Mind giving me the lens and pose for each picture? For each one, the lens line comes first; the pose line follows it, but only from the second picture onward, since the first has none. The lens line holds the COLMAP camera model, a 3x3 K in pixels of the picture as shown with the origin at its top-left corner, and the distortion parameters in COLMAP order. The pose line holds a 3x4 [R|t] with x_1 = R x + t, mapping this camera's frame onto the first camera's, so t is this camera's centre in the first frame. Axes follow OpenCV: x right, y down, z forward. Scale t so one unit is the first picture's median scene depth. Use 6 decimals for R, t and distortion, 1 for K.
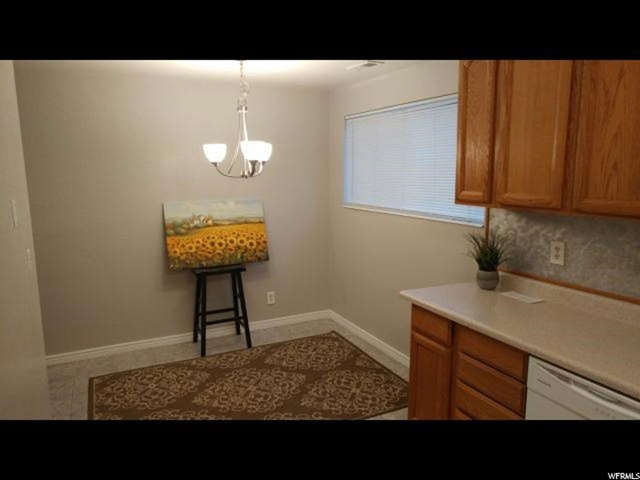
lens RADIAL K [[462.7, 0, 321.2], [0, 462.7, 242.9], [0, 0, 1]] dist [0.010223, -0.001832]
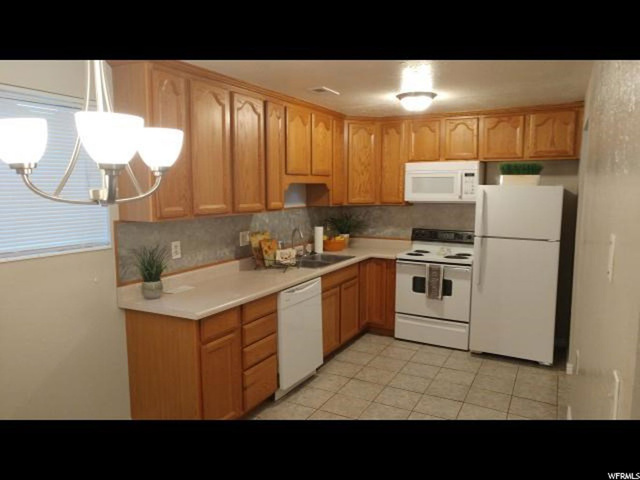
lens RADIAL K [[462.7, 0, 319.1], [0, 462.7, 239.3], [0, 0, 1]] dist [0.010223, -0.001832]
pose [[-0.591551, -0.081645, 0.802123, -0.805705], [0.135636, 0.970604, 0.198823, -0.218938], [-0.794777, 0.226411, -0.563087, 1.424676]]
